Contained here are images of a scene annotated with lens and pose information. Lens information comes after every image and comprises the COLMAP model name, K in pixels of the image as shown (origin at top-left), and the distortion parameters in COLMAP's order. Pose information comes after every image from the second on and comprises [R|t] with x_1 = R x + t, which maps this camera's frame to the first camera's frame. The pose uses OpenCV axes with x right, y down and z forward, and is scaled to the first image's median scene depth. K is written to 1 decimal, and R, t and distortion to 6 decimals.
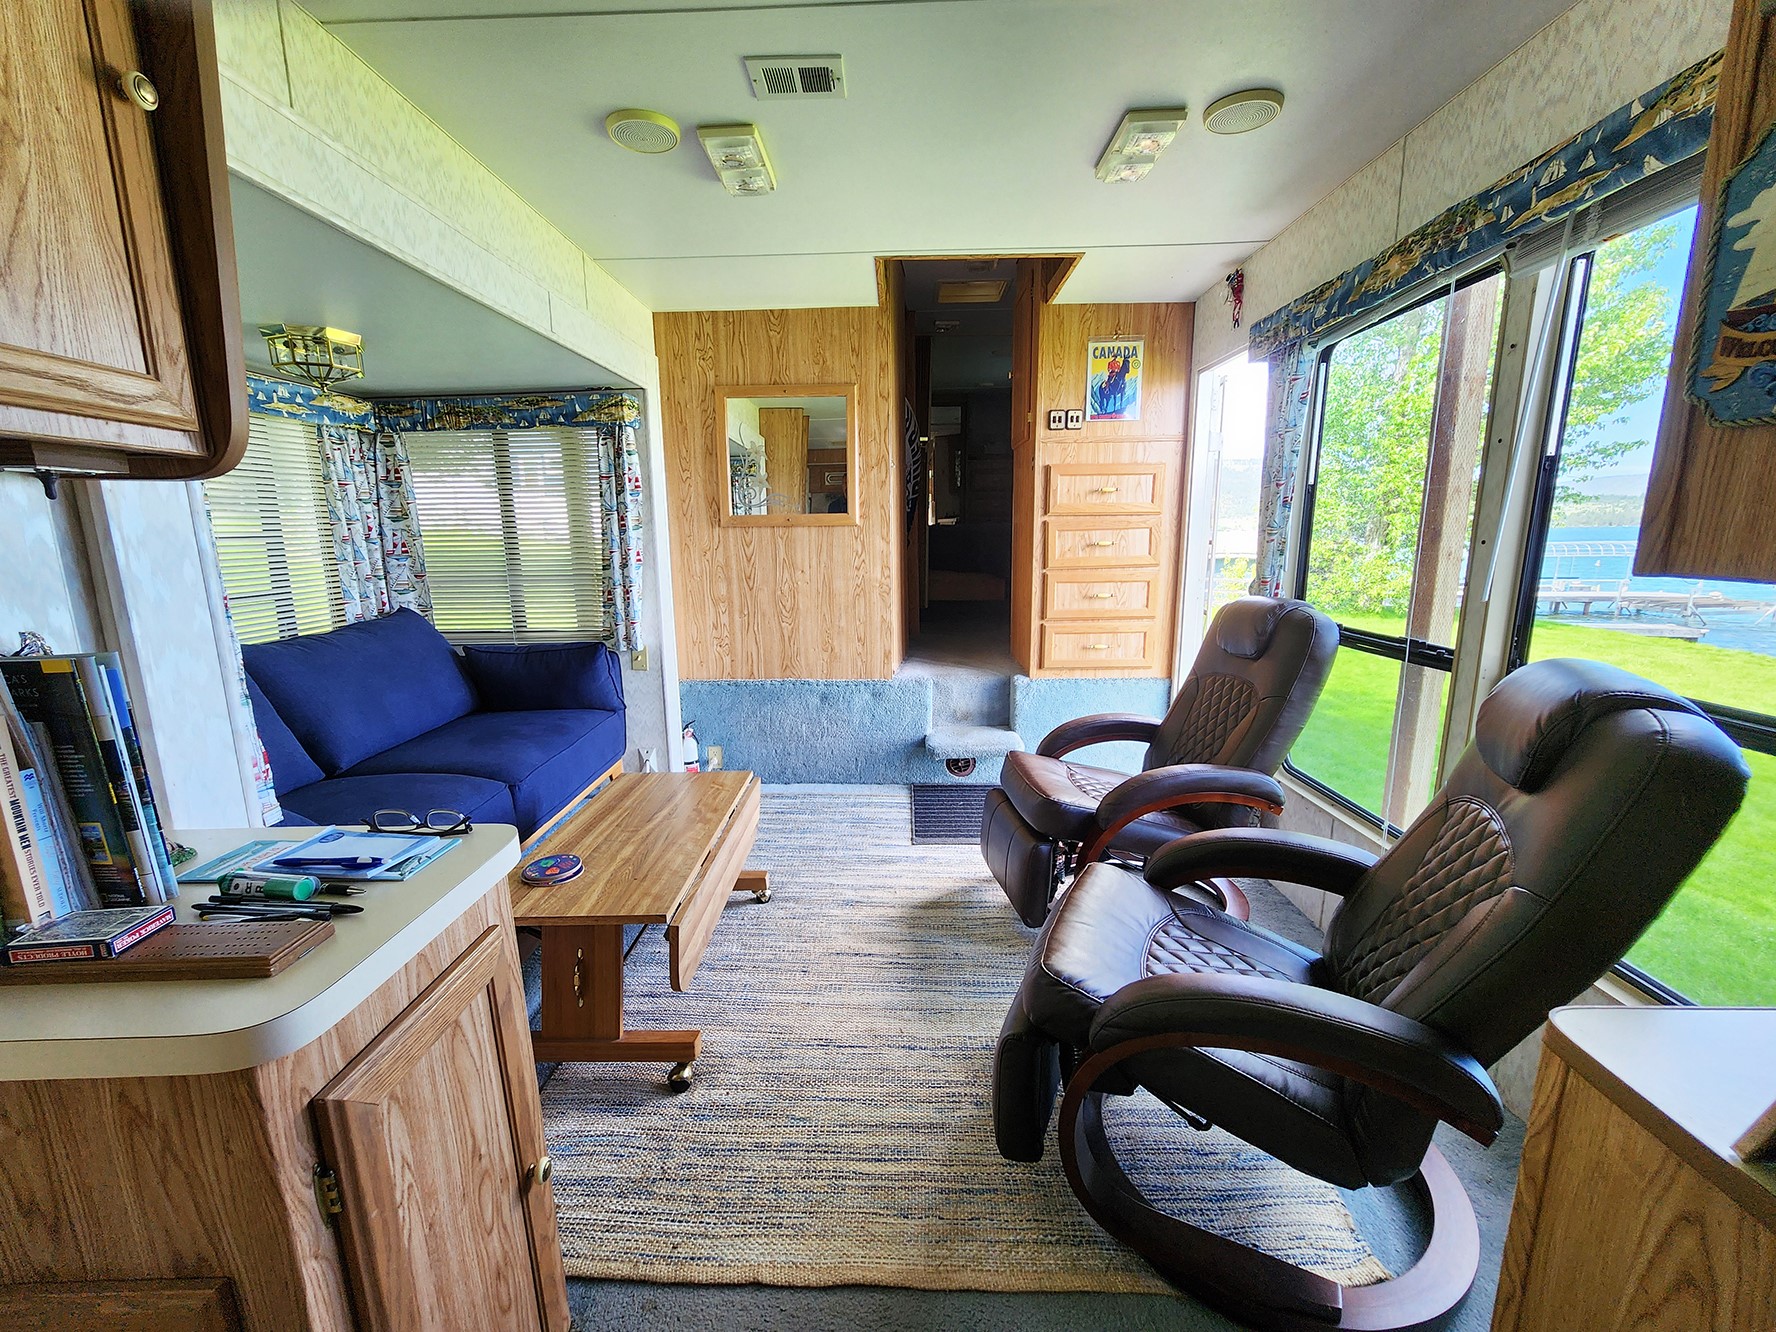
lens RADIAL K [[726.6, 0, 883.6], [0, 726.6, 681.1], [0, 0, 1]] dist [-0.005508, 0.000381]
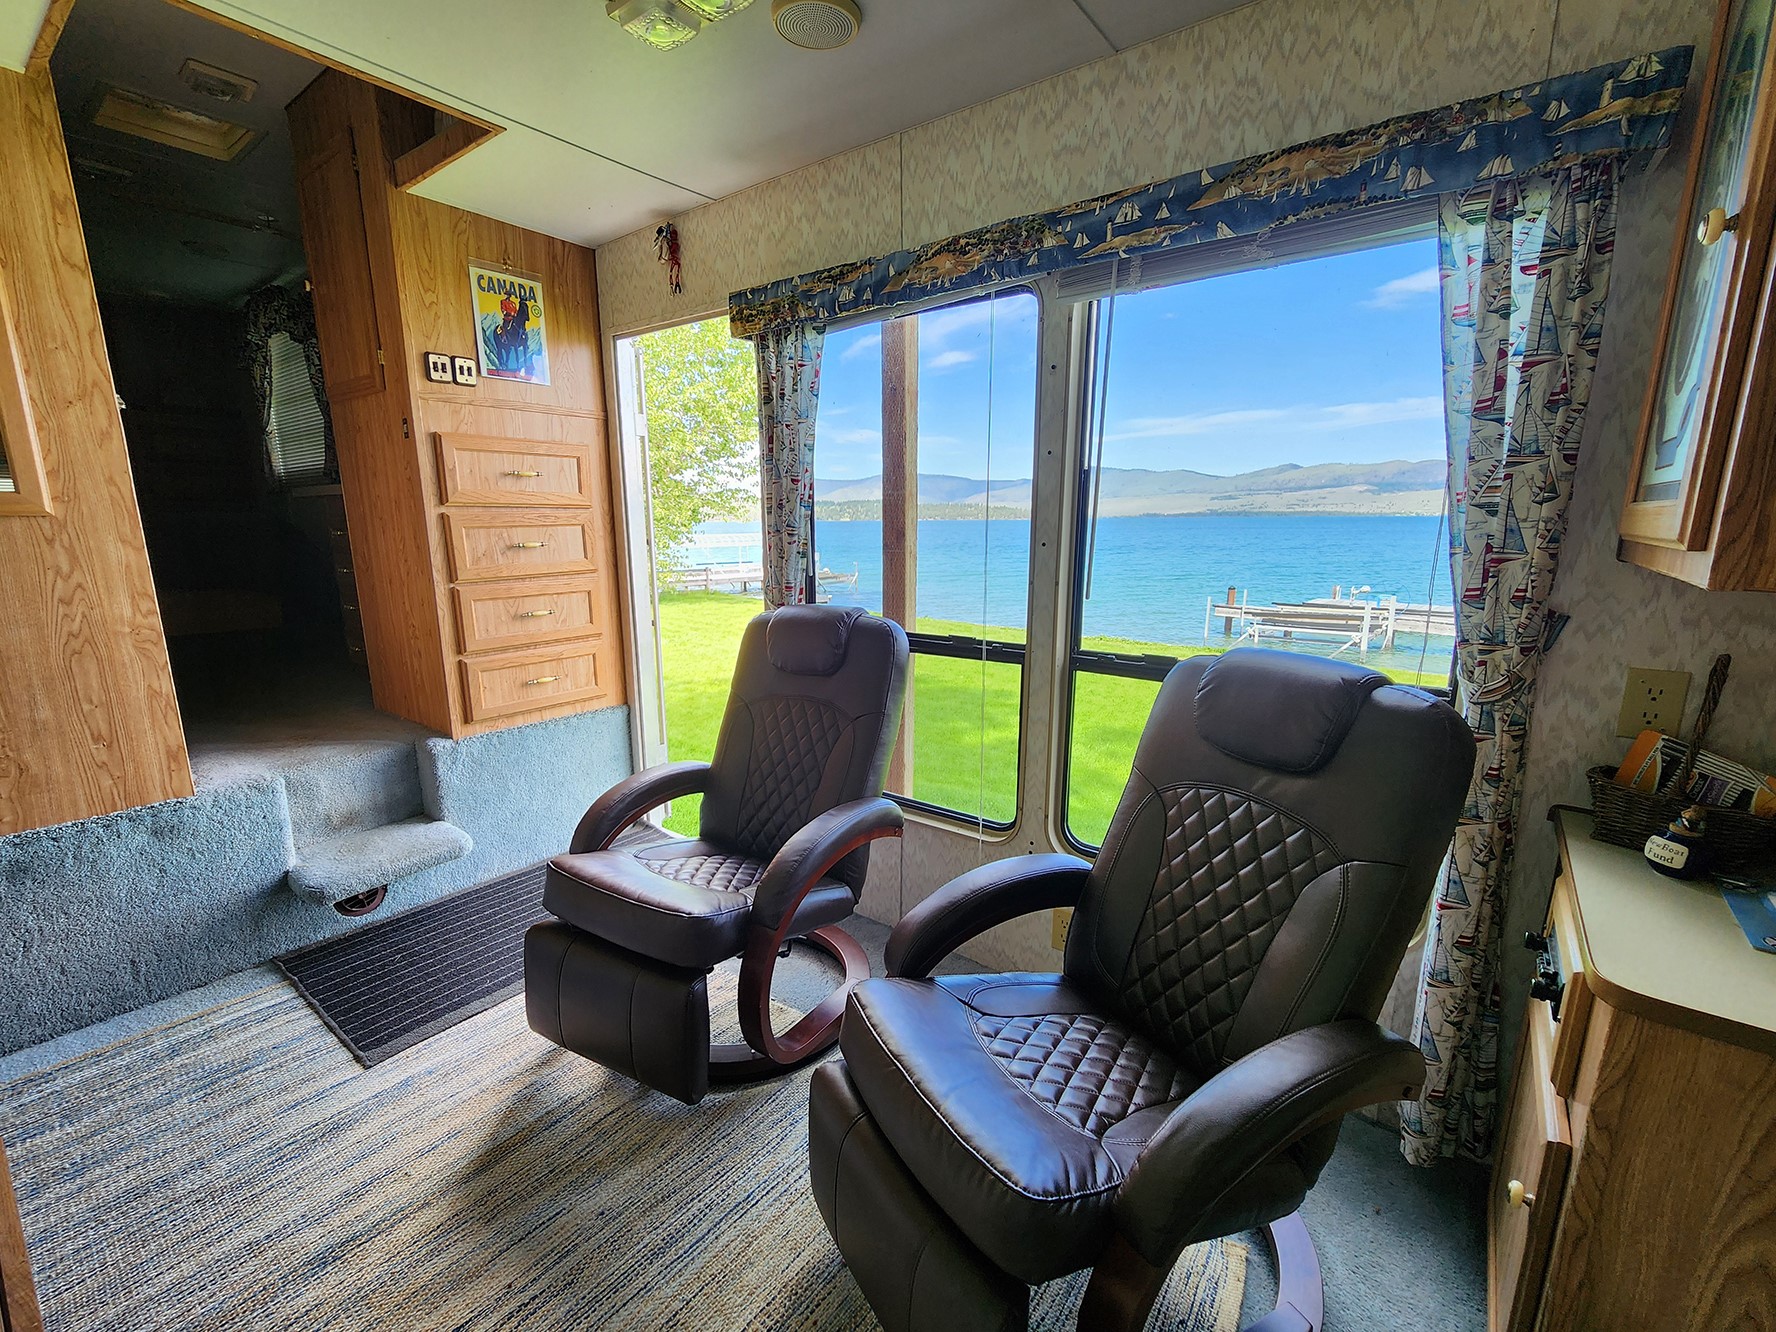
lens RADIAL K [[760.4, 0, 887.3], [0, 760.4, 683.7], [0, 0, 1]] dist [-0.003882, -0.000156]
pose [[0.594226, -0.157970, 0.788632, -0.129737], [0.154875, 0.984646, 0.080537, -0.057170], [-0.789246, 0.074282, 0.609568, 0.251885]]
